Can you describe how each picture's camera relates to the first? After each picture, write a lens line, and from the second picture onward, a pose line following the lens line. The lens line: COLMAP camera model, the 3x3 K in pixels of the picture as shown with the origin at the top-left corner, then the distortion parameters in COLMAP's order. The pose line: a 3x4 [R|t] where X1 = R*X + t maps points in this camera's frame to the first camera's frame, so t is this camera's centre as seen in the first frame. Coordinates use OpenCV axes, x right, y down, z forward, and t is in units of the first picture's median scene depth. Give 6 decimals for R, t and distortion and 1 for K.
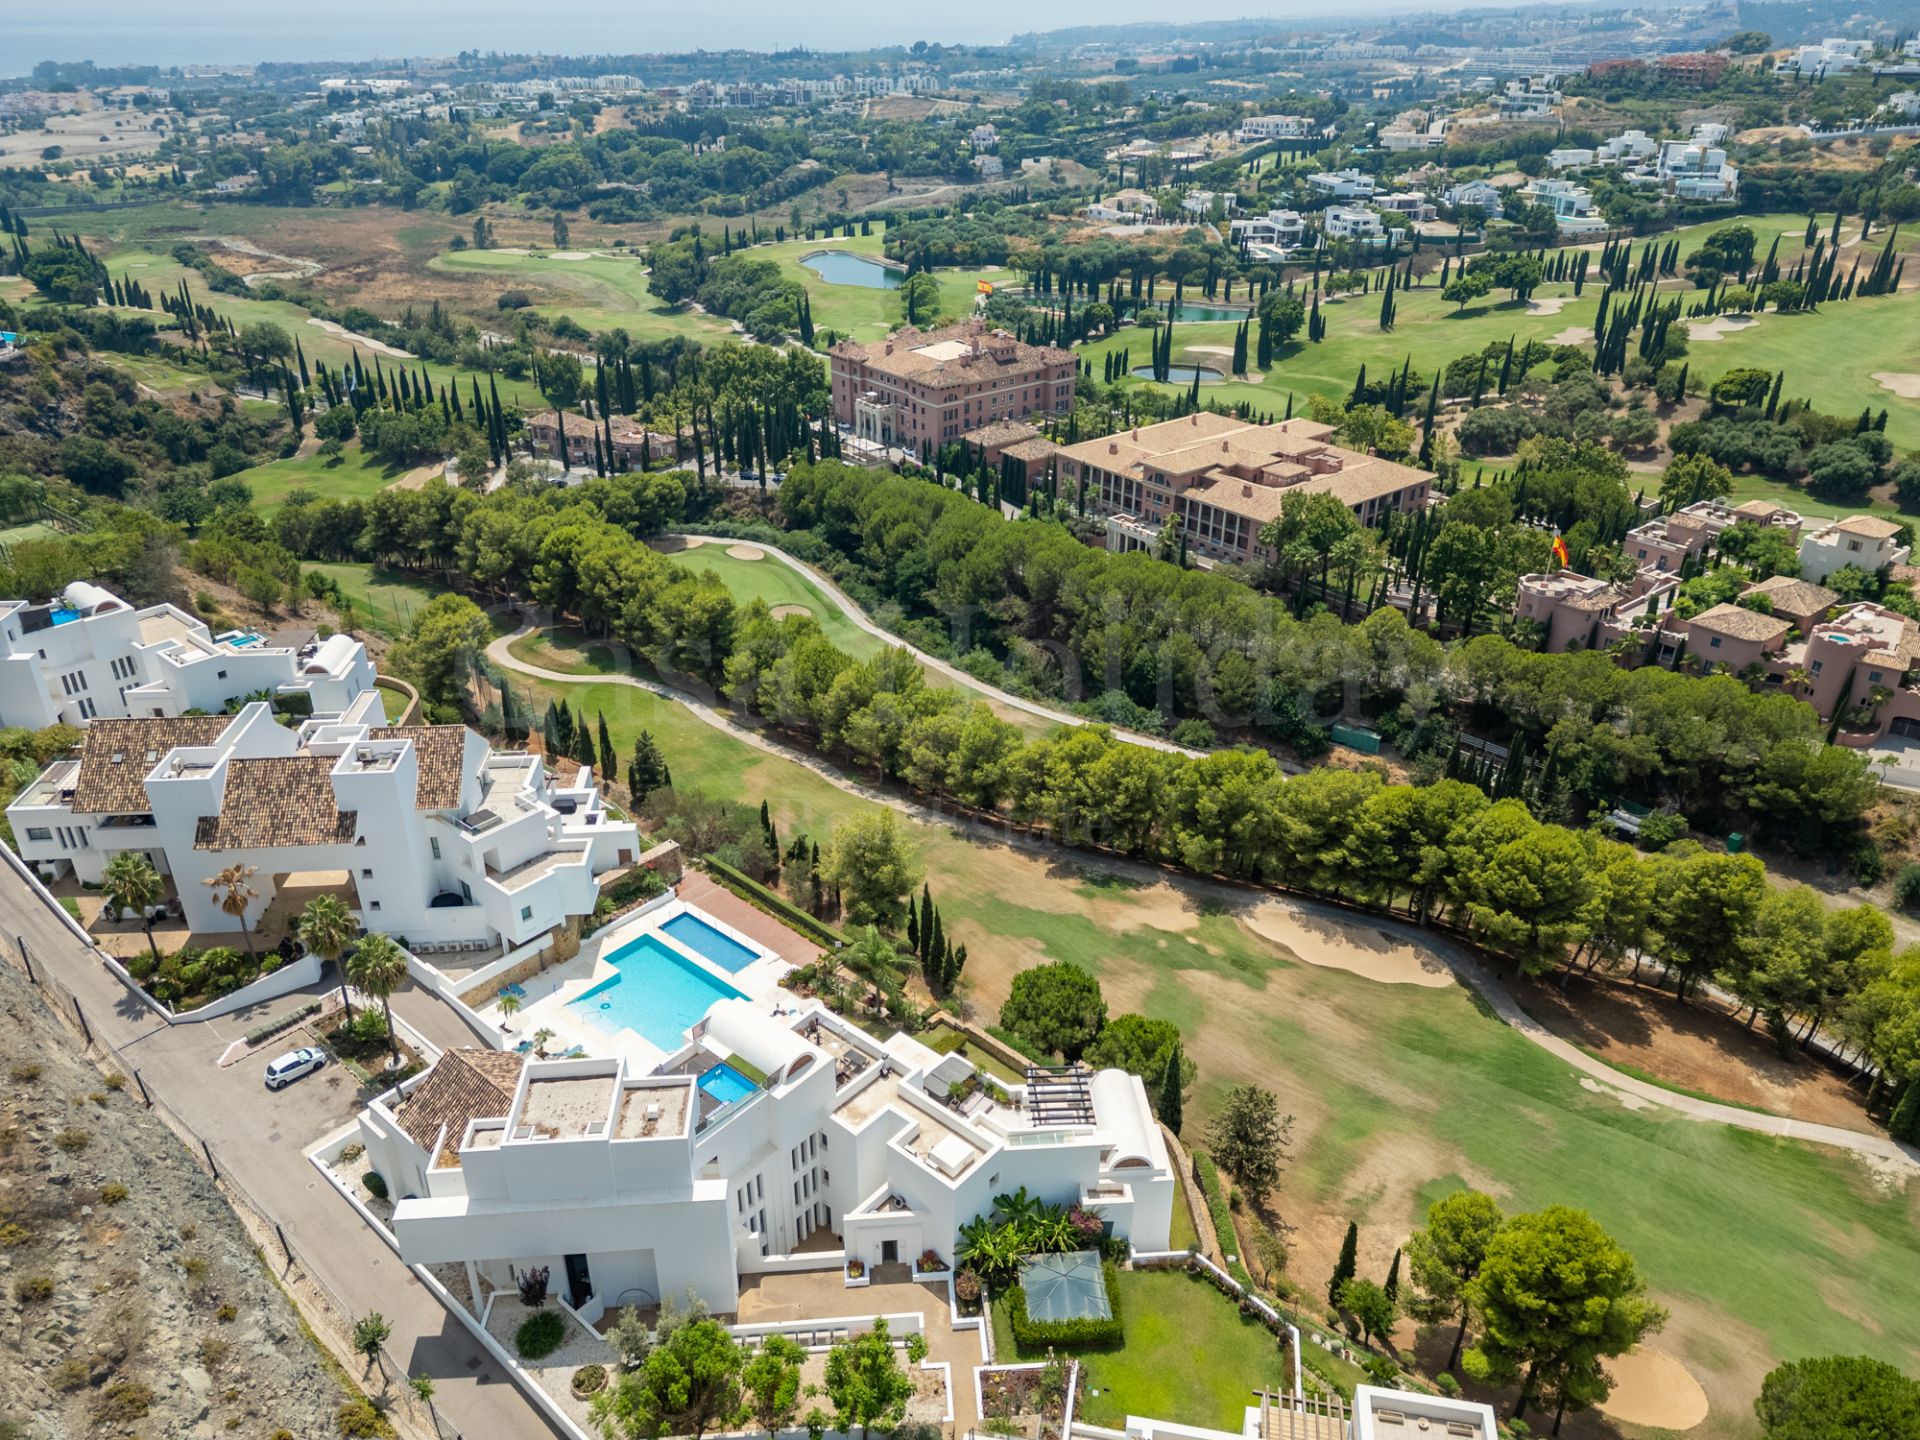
lens RADIAL K [[1357.4, 0, 964.9], [0, 1357.4, 723.8], [0, 0, 1]] dist [0.068018, -0.061600]
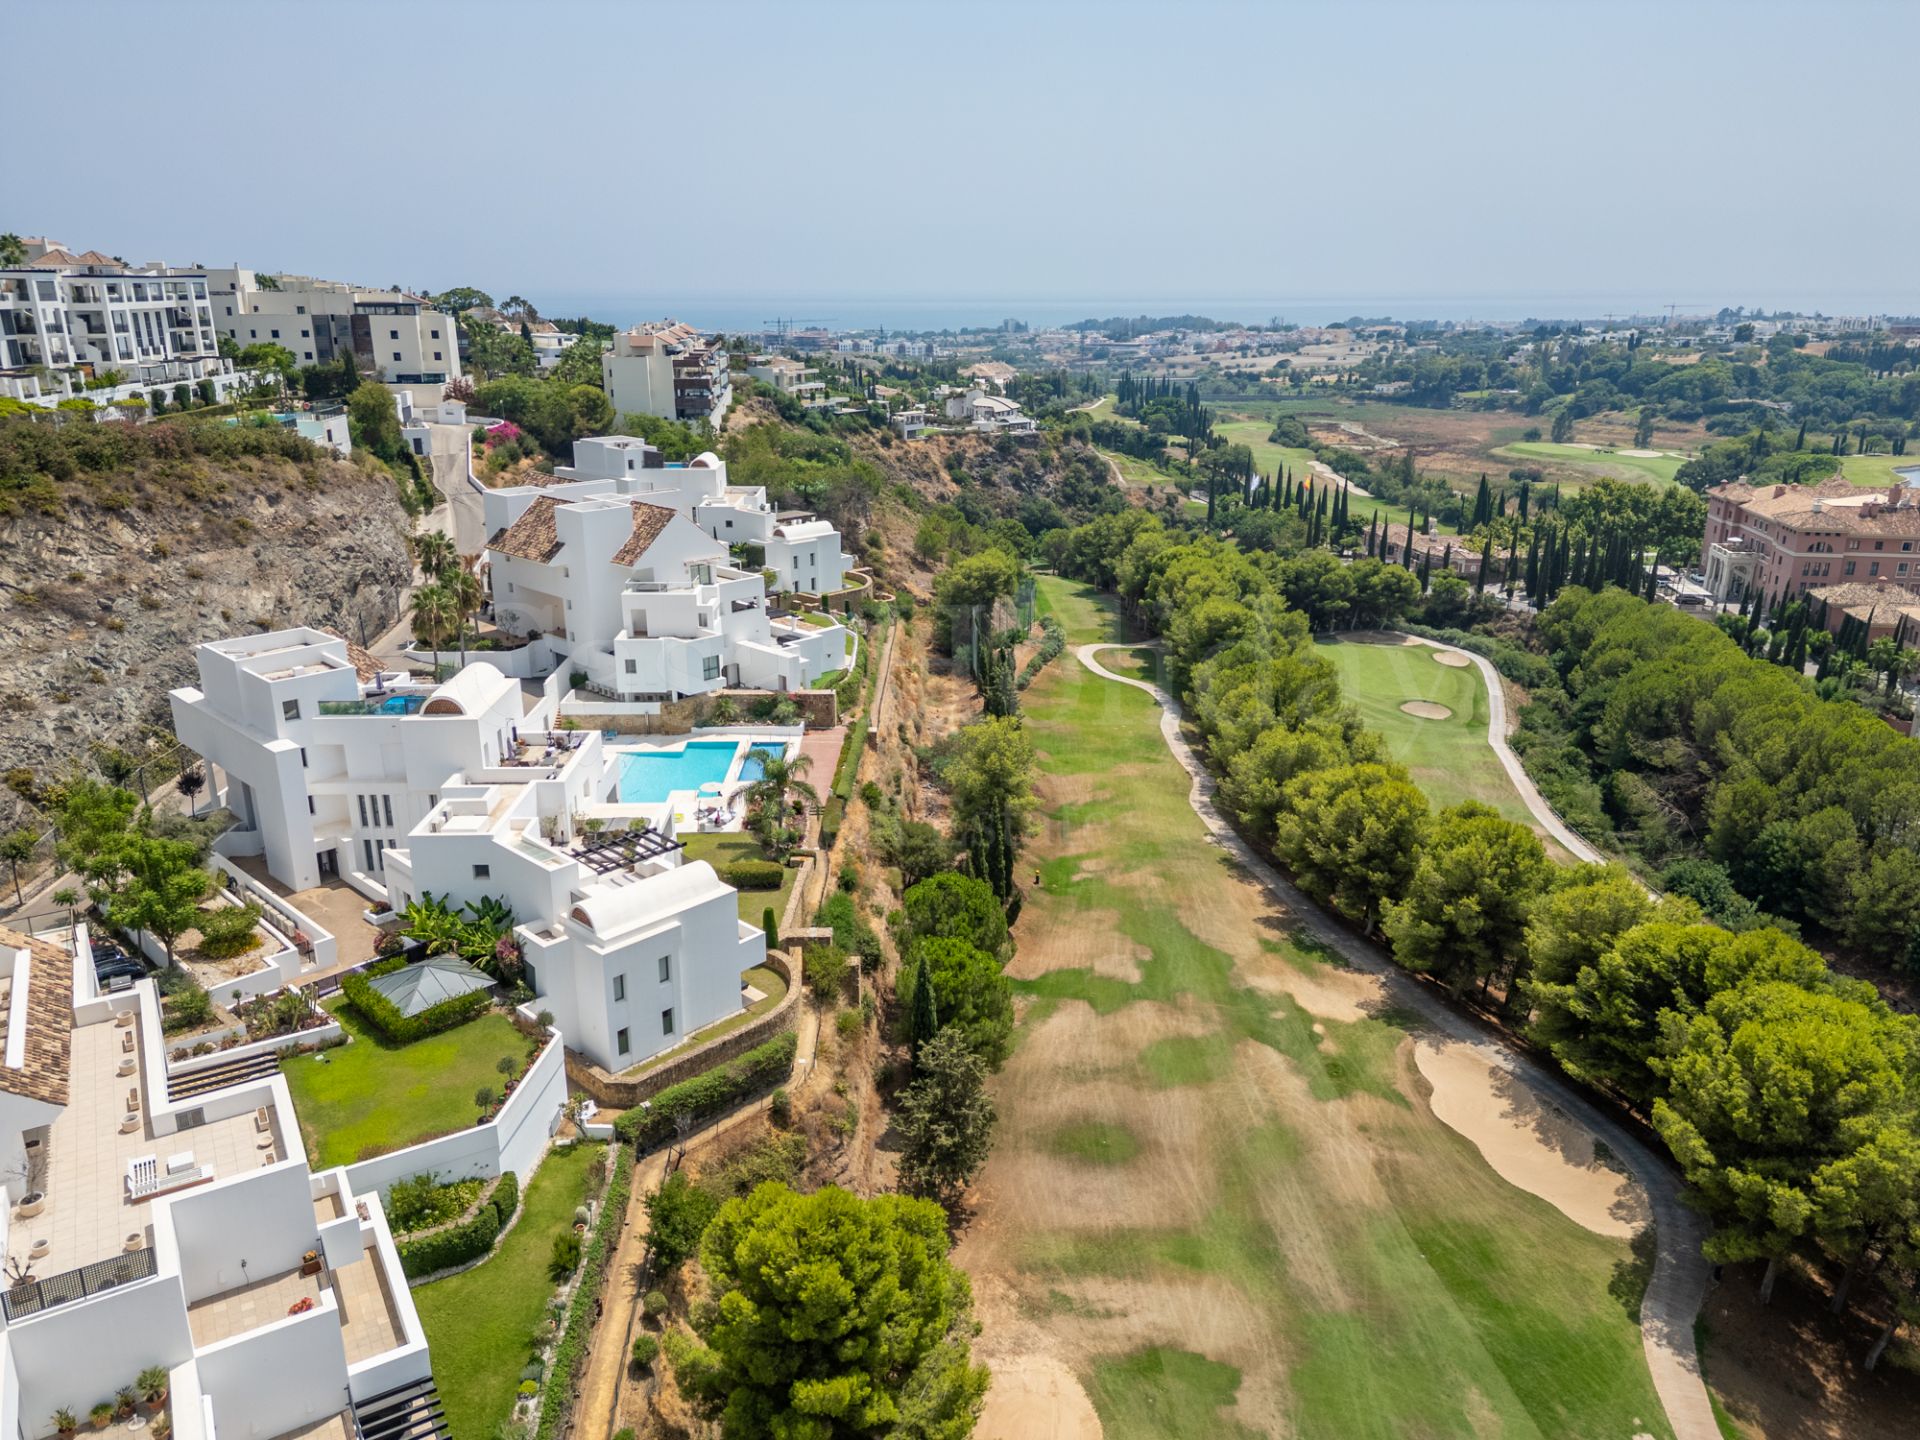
lens RADIAL K [[1357.4, 0, 956.7], [0, 1357.4, 726.0], [0, 0, 1]] dist [0.068018, -0.061600]
pose [[0.665213, 0.229182, -0.710611, 0.271513], [-0.348835, 0.936866, -0.024397, 0.049913], [0.660156, 0.264116, 0.703162, 0.174591]]
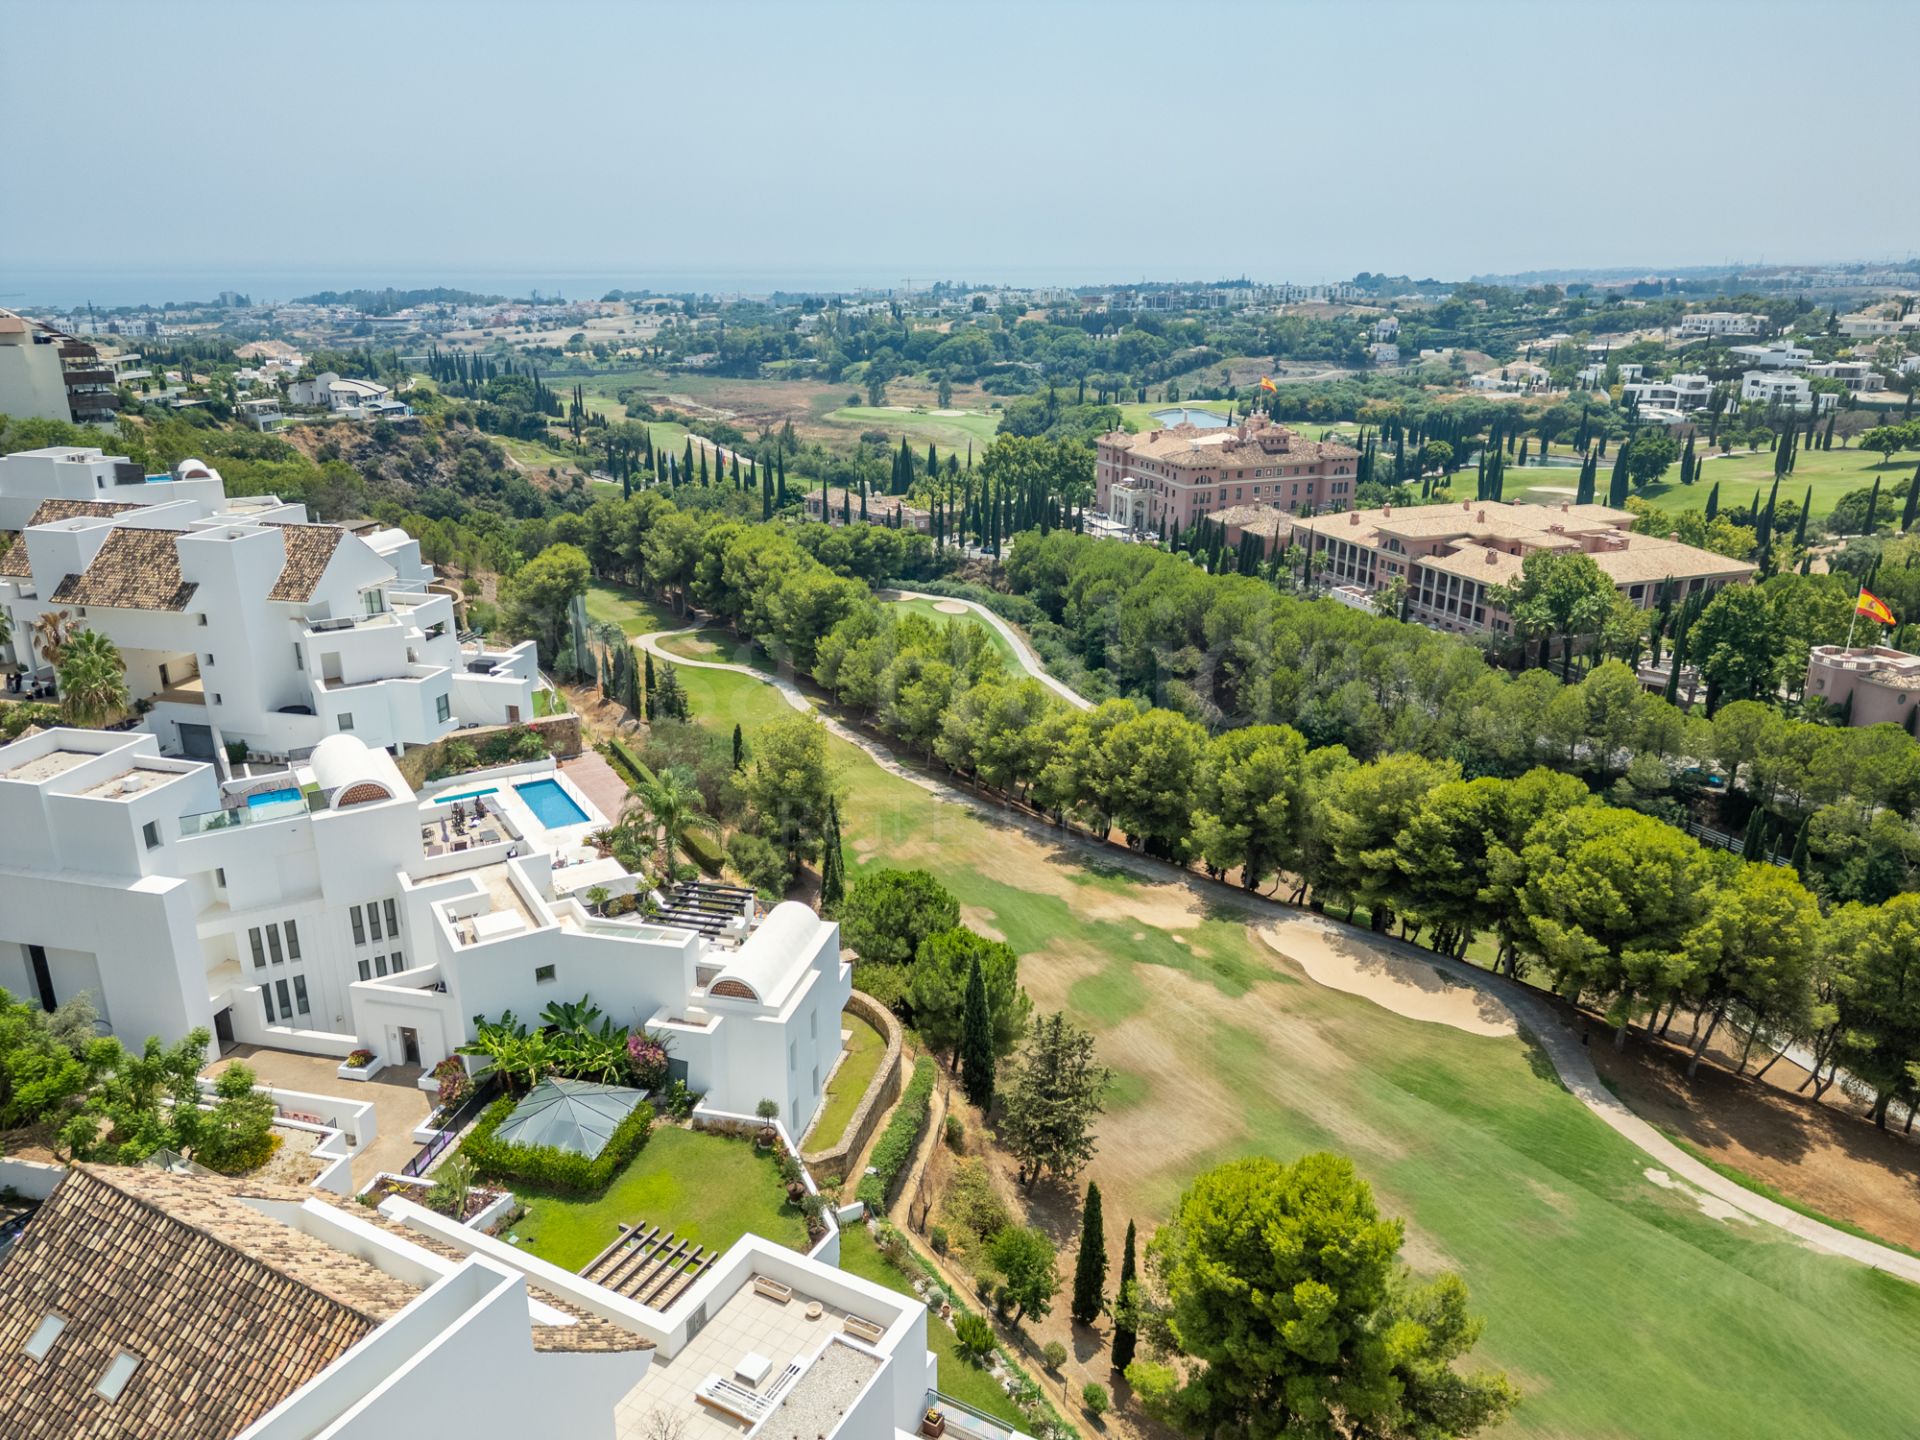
lens RADIAL K [[1357.4, 0, 963.7], [0, 1357.4, 725.2], [0, 0, 1]] dist [0.068018, -0.061600]
pose [[0.950172, 0.101023, -0.294902, 0.141752], [-0.145834, 0.980178, -0.134101, 0.085469], [0.275509, 0.170425, 0.946071, 0.106720]]
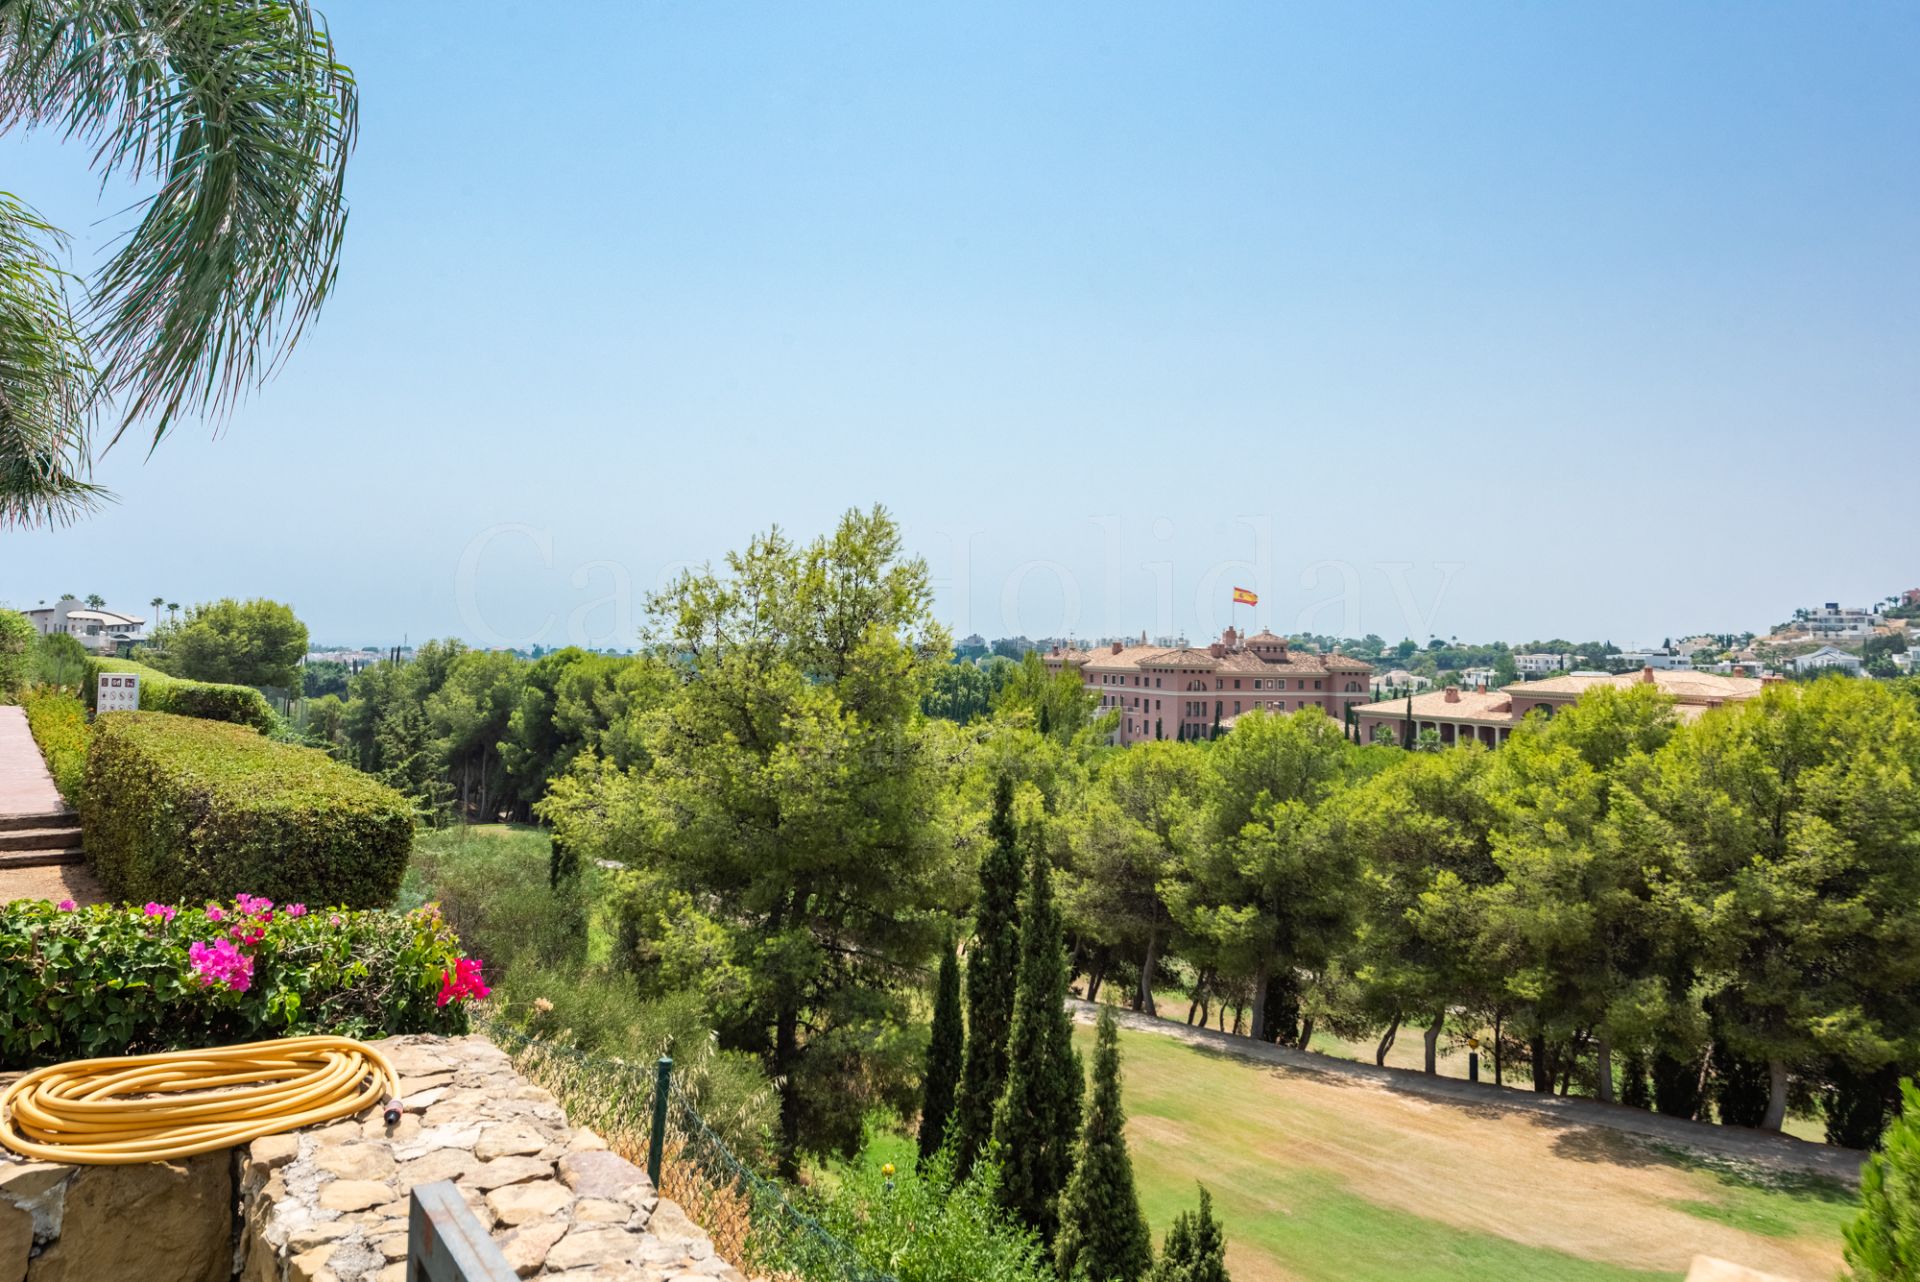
lens RADIAL K [[1293.3, 0, 952.9], [0, 1293.3, 640.2], [0, 0, 1]] dist [0.004570, 0.000388]
pose [[0.980514, 0.018572, -0.195567, -0.004445], [-0.109362, 0.878598, -0.464872, 0.085357], [0.163191, 0.477201, 0.863509, 0.411967]]
